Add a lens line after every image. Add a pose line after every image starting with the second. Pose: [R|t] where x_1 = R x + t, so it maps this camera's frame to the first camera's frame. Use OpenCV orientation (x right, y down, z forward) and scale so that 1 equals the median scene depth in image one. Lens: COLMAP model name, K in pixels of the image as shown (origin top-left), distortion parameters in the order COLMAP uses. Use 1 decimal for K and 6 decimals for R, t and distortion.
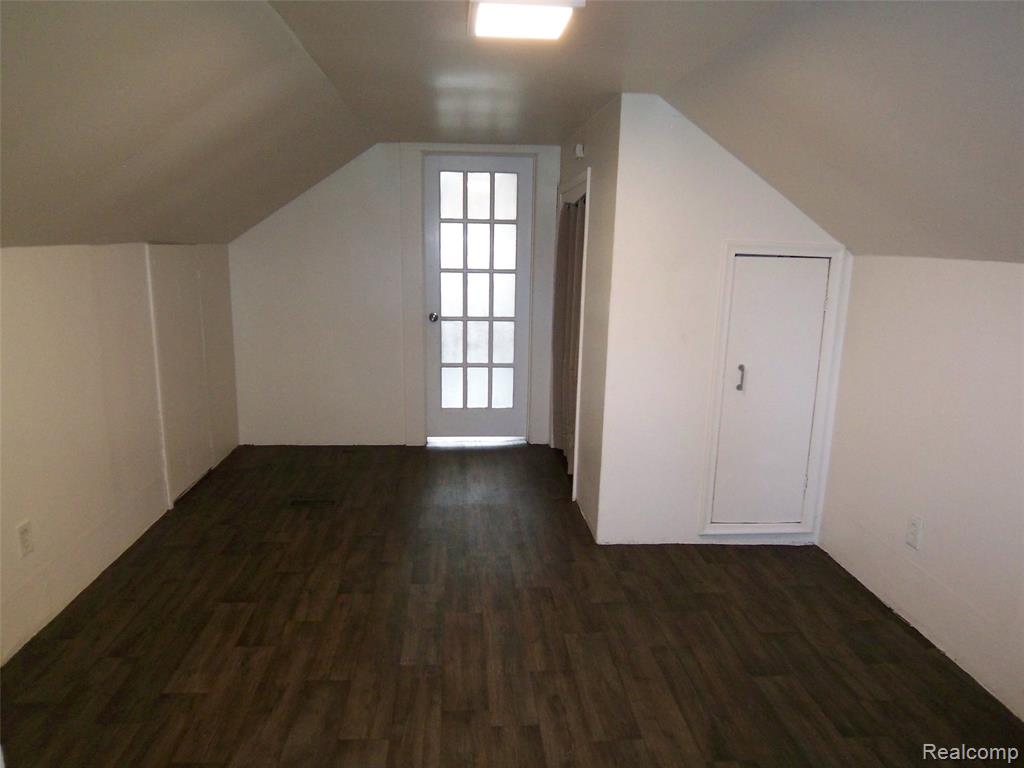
lens RADIAL K [[687.7, 0, 507.0], [0, 687.7, 385.9], [0, 0, 1]] dist [-0.015876, -0.034550]
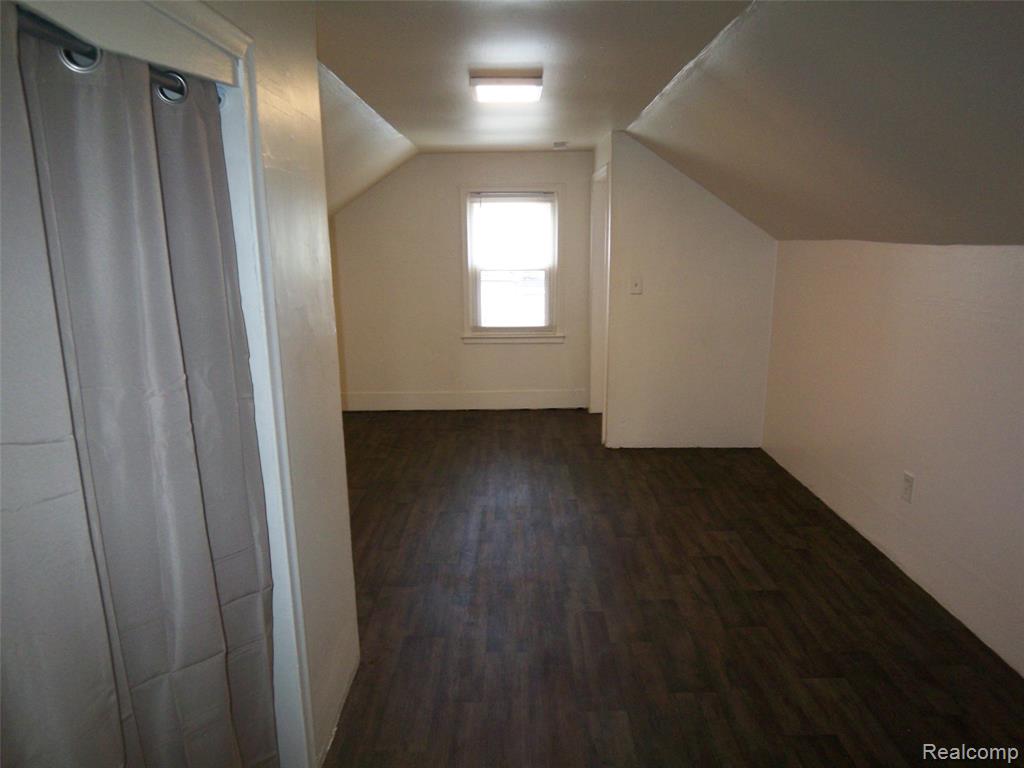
lens RADIAL K [[687.7, 0, 501.2], [0, 687.7, 384.2], [0, 0, 1]] dist [-0.015876, -0.034550]
pose [[-0.996076, -0.028903, 0.083654, -0.080693], [0.007139, 0.915858, 0.401439, -0.389835], [-0.088218, 0.400461, -0.912058, 1.890786]]
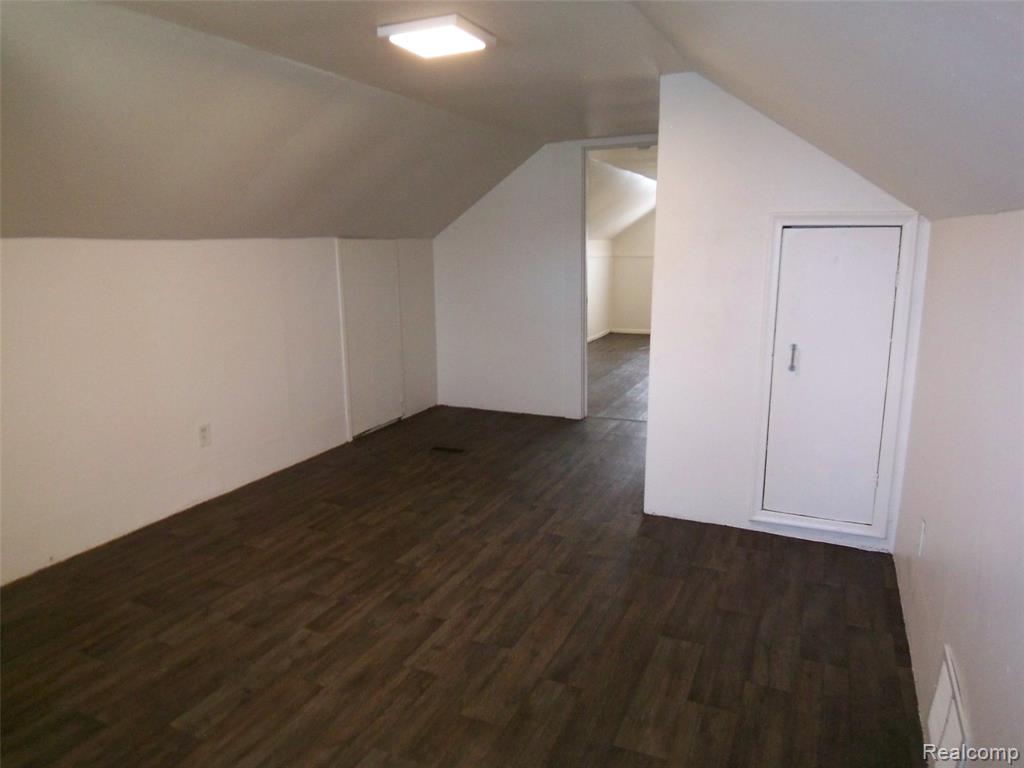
lens RADIAL K [[687.7, 0, 506.9], [0, 687.7, 385.7], [0, 0, 1]] dist [-0.015876, -0.034550]
pose [[0.874731, 0.065069, -0.480220, 0.540407], [-0.065920, 0.997710, 0.015115, 0.045626], [0.480104, 0.018435, 0.877018, -0.013704]]
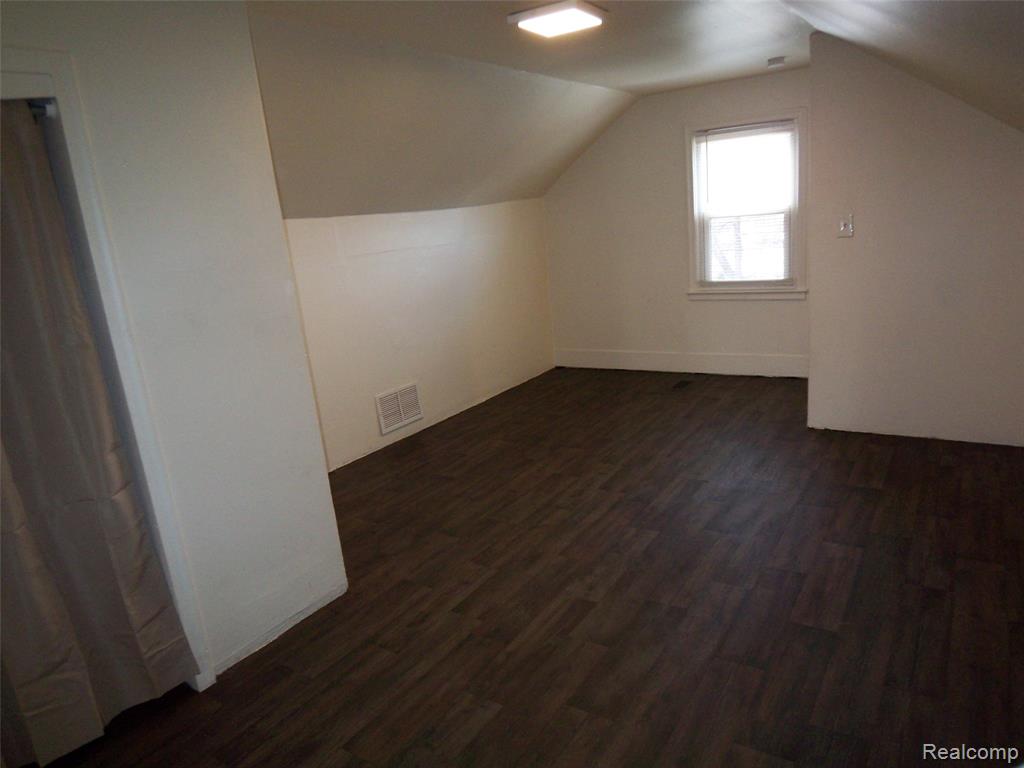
lens RADIAL K [[687.7, 0, 502.8], [0, 687.7, 384.0], [0, 0, 1]] dist [-0.015876, -0.034550]
pose [[-0.785265, -0.096884, 0.611533, -0.576973], [0.199394, 0.895493, 0.397912, -0.319891], [-0.586175, 0.434402, -0.683881, 1.658178]]
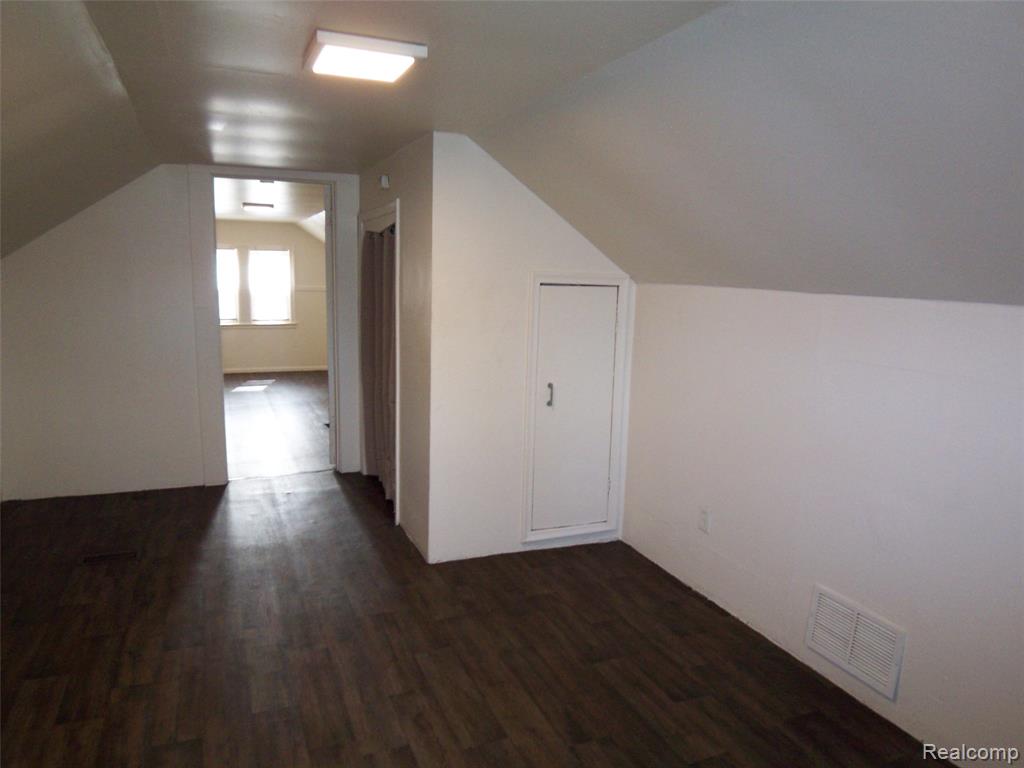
lens RADIAL K [[687.7, 0, 504.3], [0, 687.7, 384.8], [0, 0, 1]] dist [-0.015876, -0.034550]
pose [[0.948149, -0.046081, 0.314469, -0.088796], [0.057413, 0.997989, -0.026862, -0.003035], [-0.312598, 0.043524, 0.948888, -0.025588]]
